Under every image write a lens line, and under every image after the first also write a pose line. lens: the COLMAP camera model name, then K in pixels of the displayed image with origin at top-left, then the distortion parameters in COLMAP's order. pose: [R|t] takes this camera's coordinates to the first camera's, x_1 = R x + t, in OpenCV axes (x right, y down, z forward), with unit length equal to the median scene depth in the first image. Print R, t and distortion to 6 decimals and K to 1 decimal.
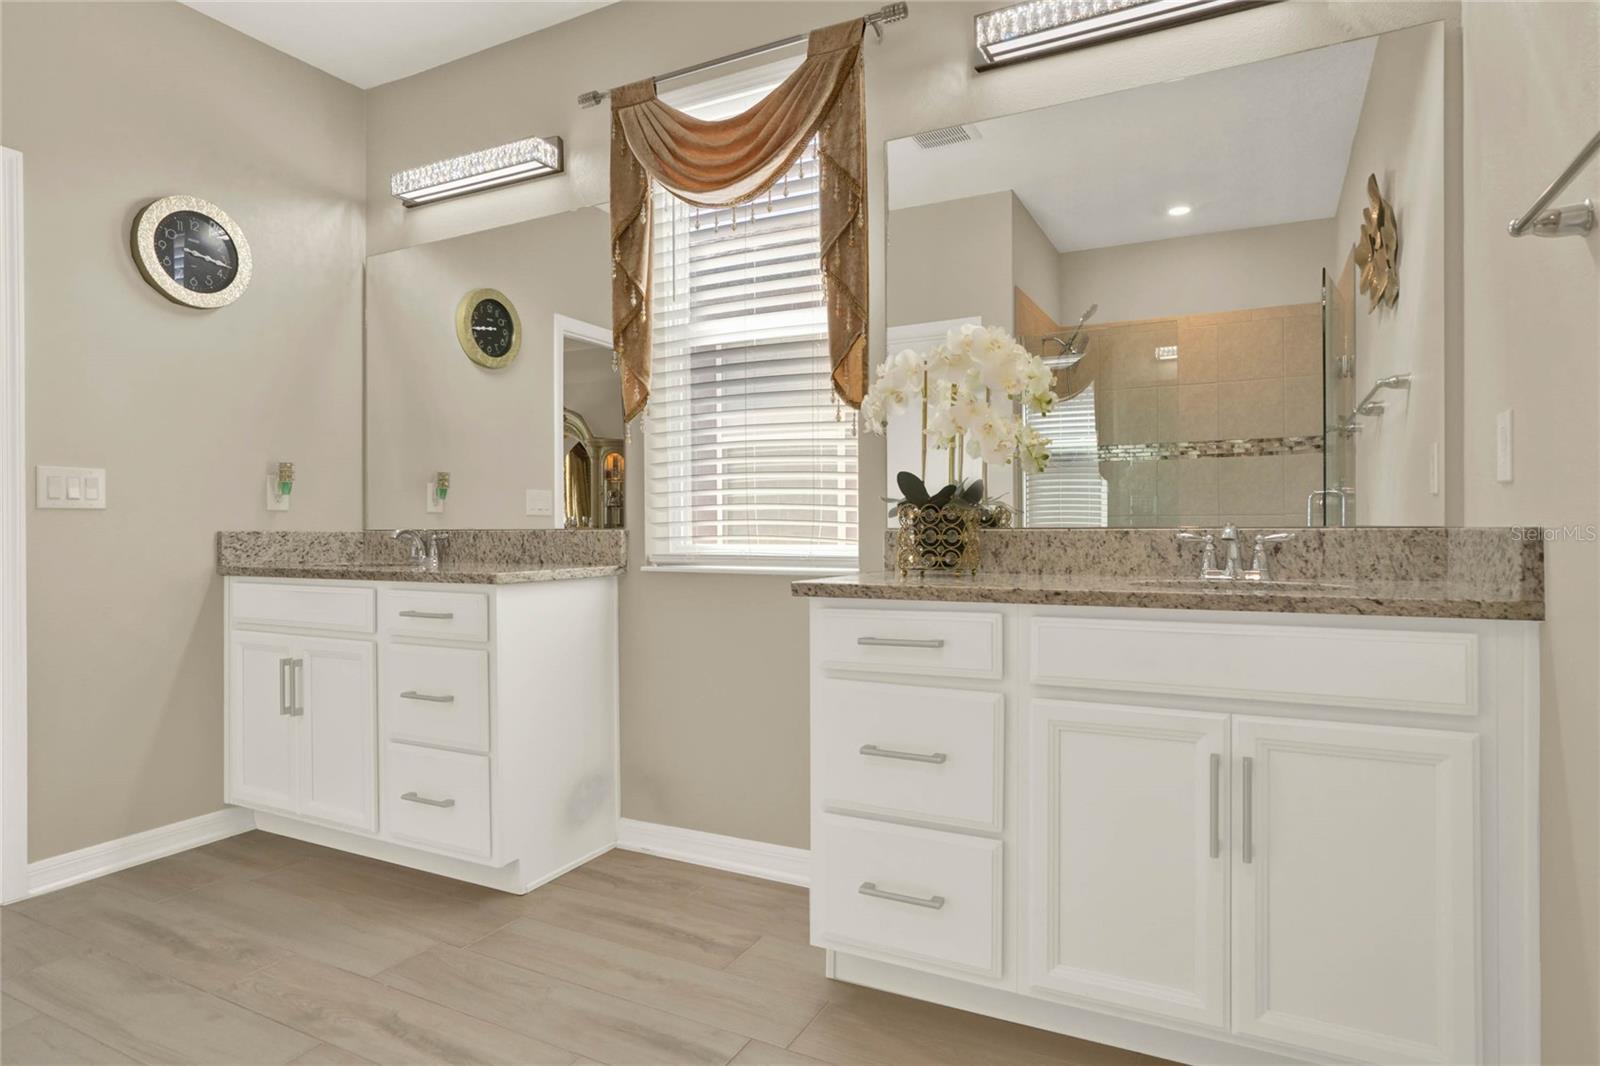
lens RADIAL K [[929.5, 0, 793.2], [0, 929.5, 532.8], [0, 0, 1]] dist [-0.000522, 0.000118]
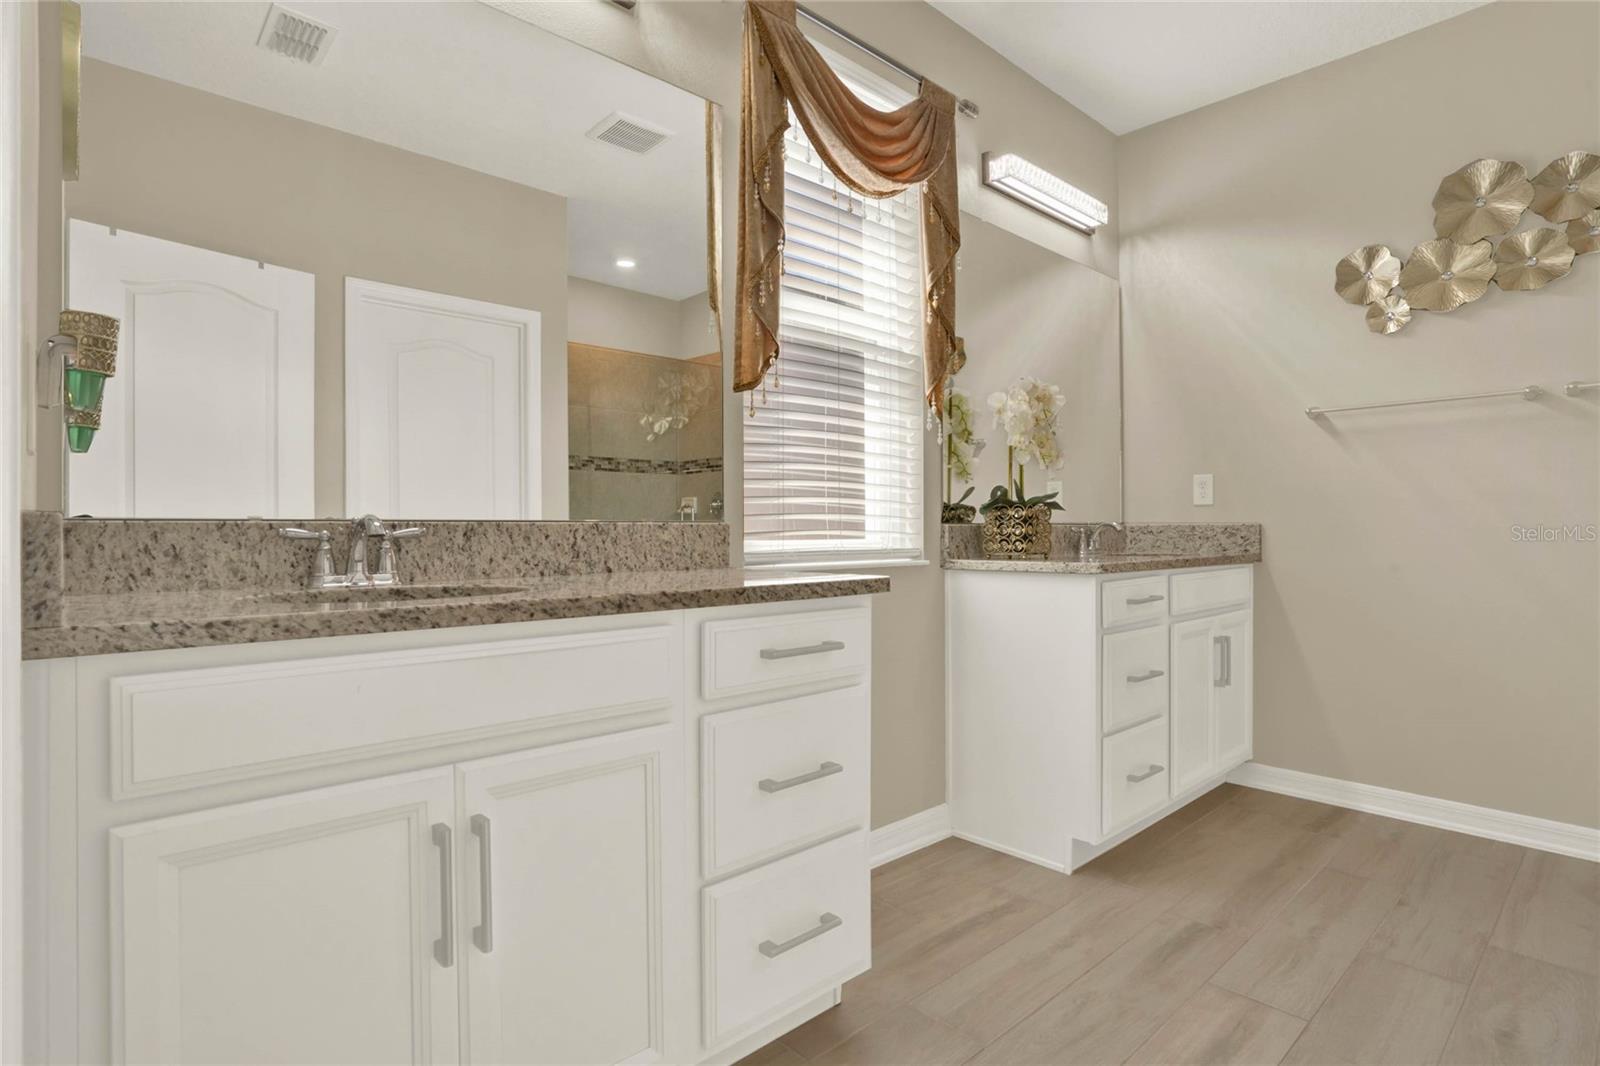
lens RADIAL K [[829.0, 0, 795.5], [0, 829.0, 529.7], [0, 0, 1]] dist [-0.063075, 0.034738]
pose [[0.314241, 0.004145, 0.949334, -0.900067], [0.008798, 0.999935, -0.007278, 0.009056], [-0.949303, 0.010639, 0.314184, 0.789359]]
